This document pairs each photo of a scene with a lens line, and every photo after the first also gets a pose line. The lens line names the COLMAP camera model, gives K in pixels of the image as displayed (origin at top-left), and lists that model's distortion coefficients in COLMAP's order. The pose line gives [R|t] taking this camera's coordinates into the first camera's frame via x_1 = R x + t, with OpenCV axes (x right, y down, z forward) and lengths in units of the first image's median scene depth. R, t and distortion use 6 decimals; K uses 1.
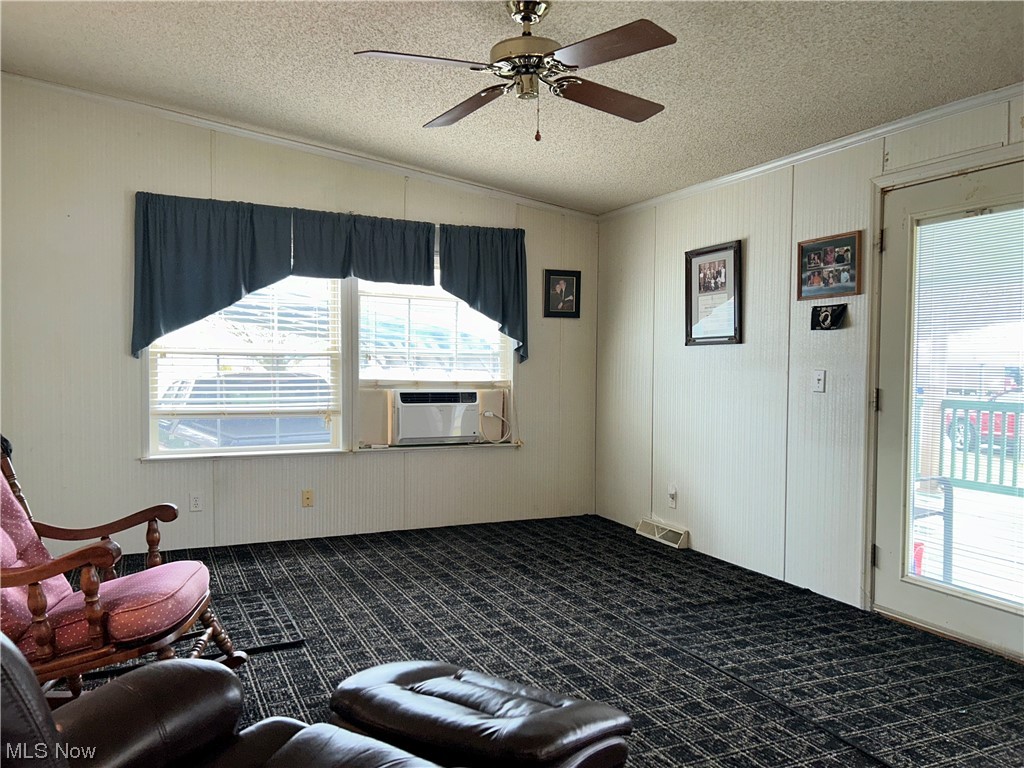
lens RADIAL K [[768.0, 0, 502.6], [0, 768.0, 386.6], [0, 0, 1]] dist [0.106925, -0.114519]
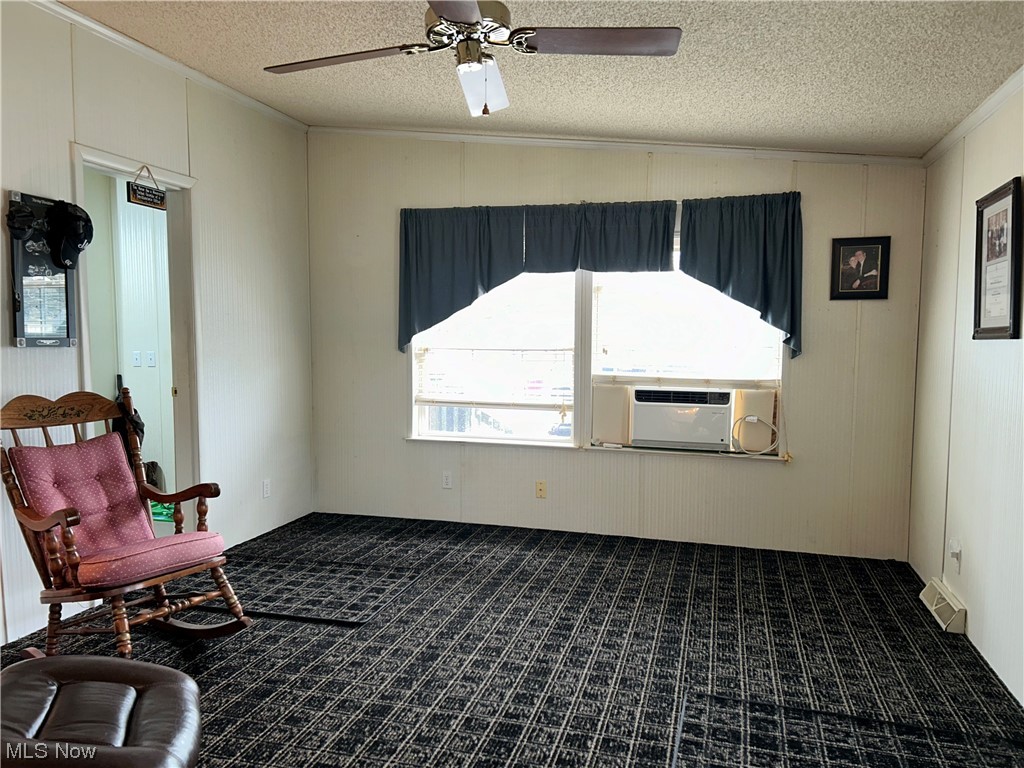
lens RADIAL K [[768.0, 0, 502.6], [0, 768.0, 386.6], [0, 0, 1]] dist [0.106925, -0.114519]
pose [[0.757787, 0.039043, -0.651332, 0.380137], [-0.020772, 0.999146, 0.035726, -0.027902], [0.652171, -0.013543, 0.757951, 0.210391]]
